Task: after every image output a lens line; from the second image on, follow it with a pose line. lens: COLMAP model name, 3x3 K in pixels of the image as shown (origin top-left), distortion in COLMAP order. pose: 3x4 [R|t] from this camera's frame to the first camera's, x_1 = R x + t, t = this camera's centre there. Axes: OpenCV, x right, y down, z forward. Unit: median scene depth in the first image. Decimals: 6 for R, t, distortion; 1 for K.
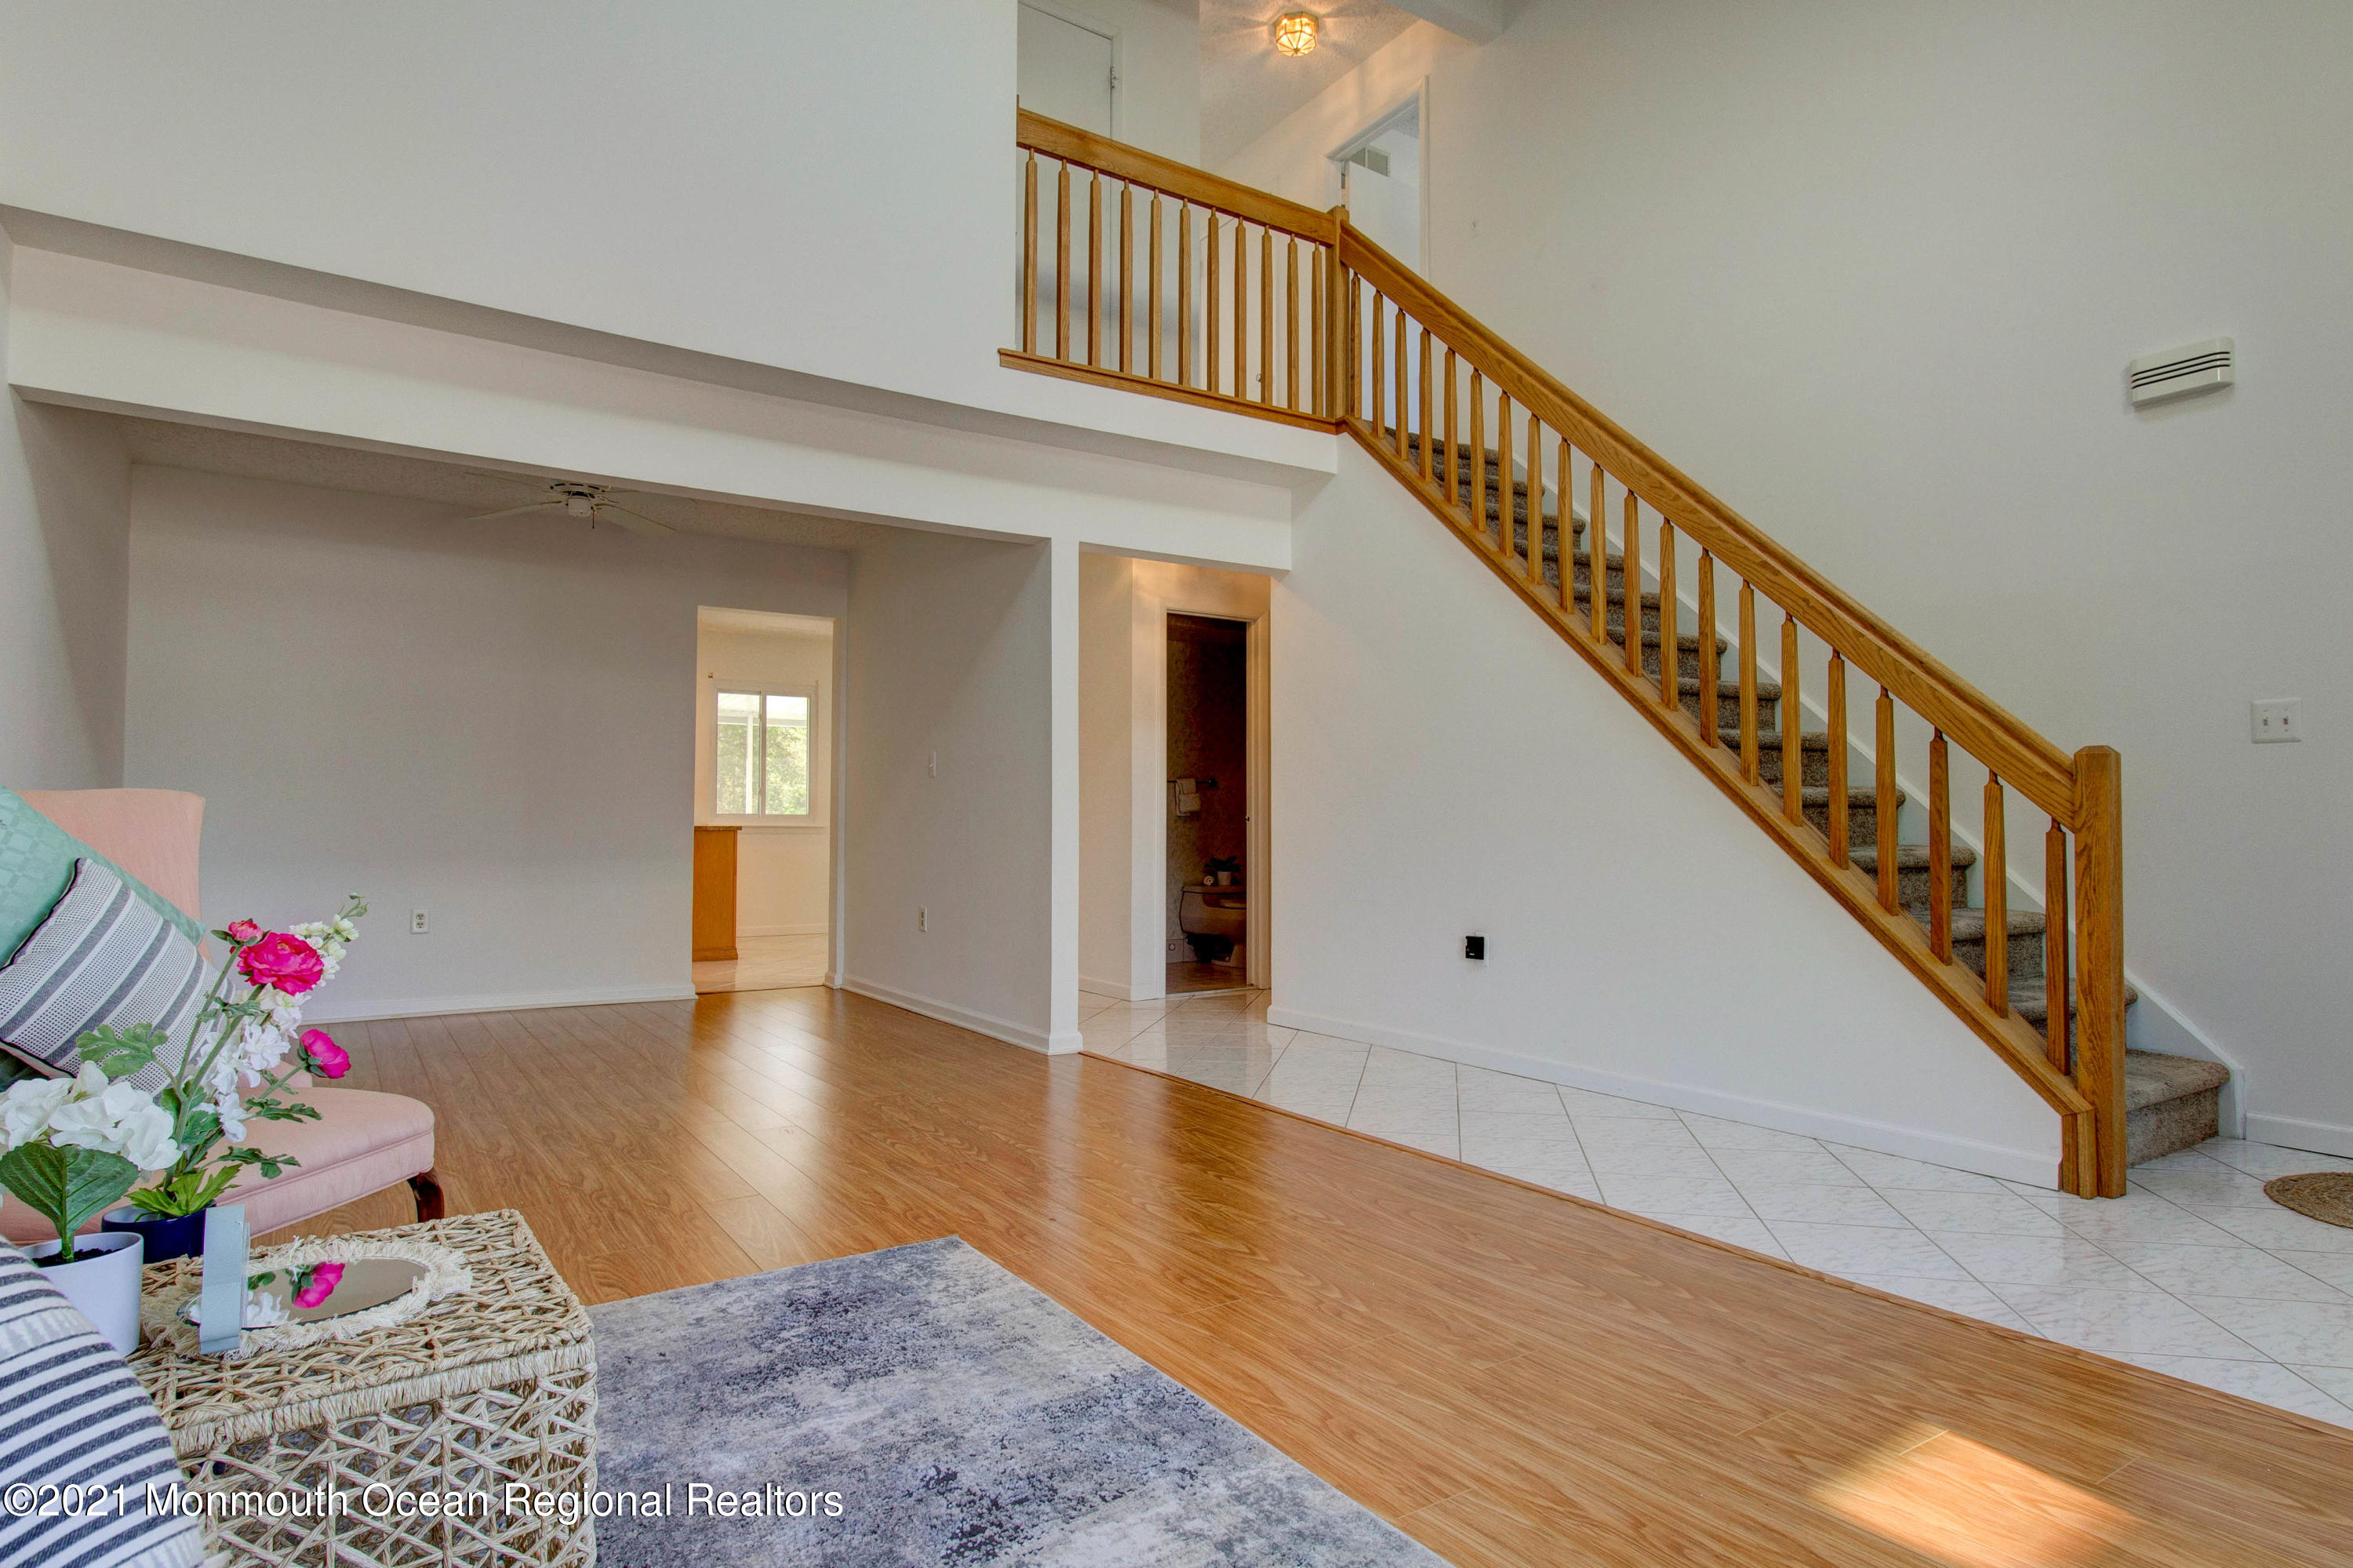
lens RADIAL K [[1283.6, 0, 1176.5], [0, 1283.6, 784.0], [0, 0, 1]] dist [0.000156, 0.000421]
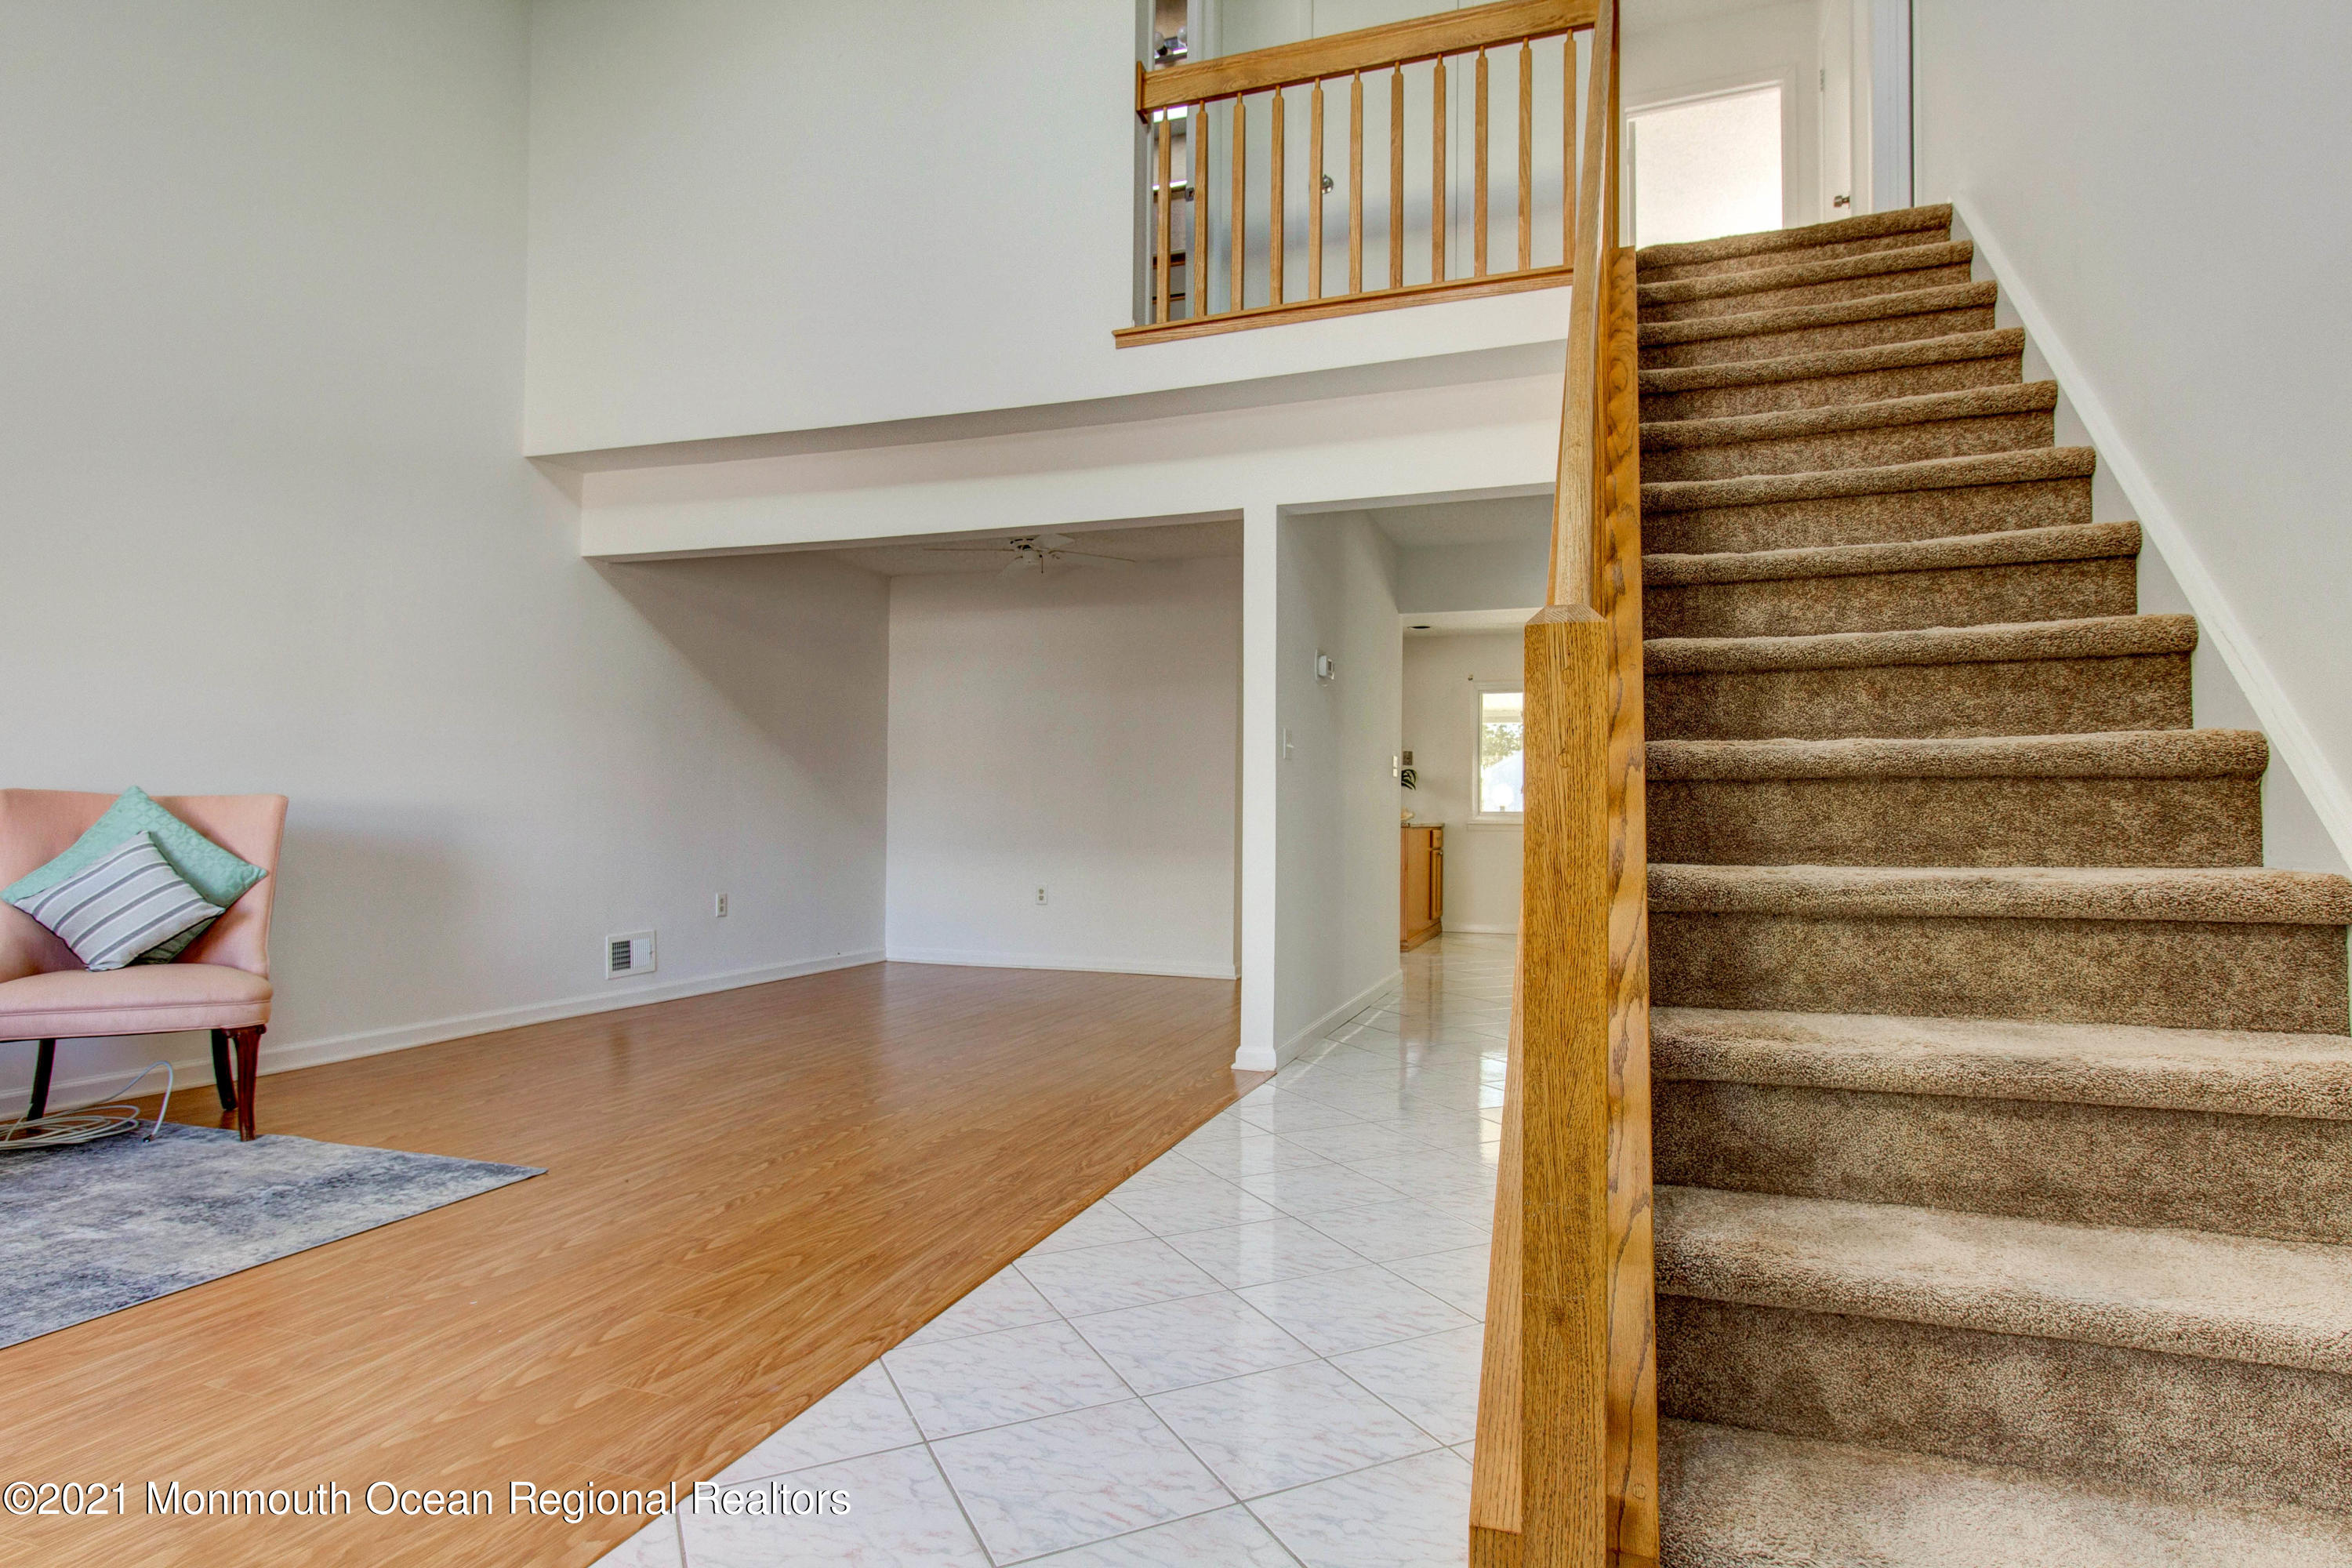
lens RADIAL K [[1283.0, 0, 1176.0], [0, 1283.0, 784.0], [0, 0, 1]] dist [0.000156, 0.000421]
pose [[0.603408, -0.024160, -0.797067, 0.607184], [0.022683, 0.999657, -0.013129, 0.015738], [0.797110, -0.010158, 0.603749, 0.414911]]
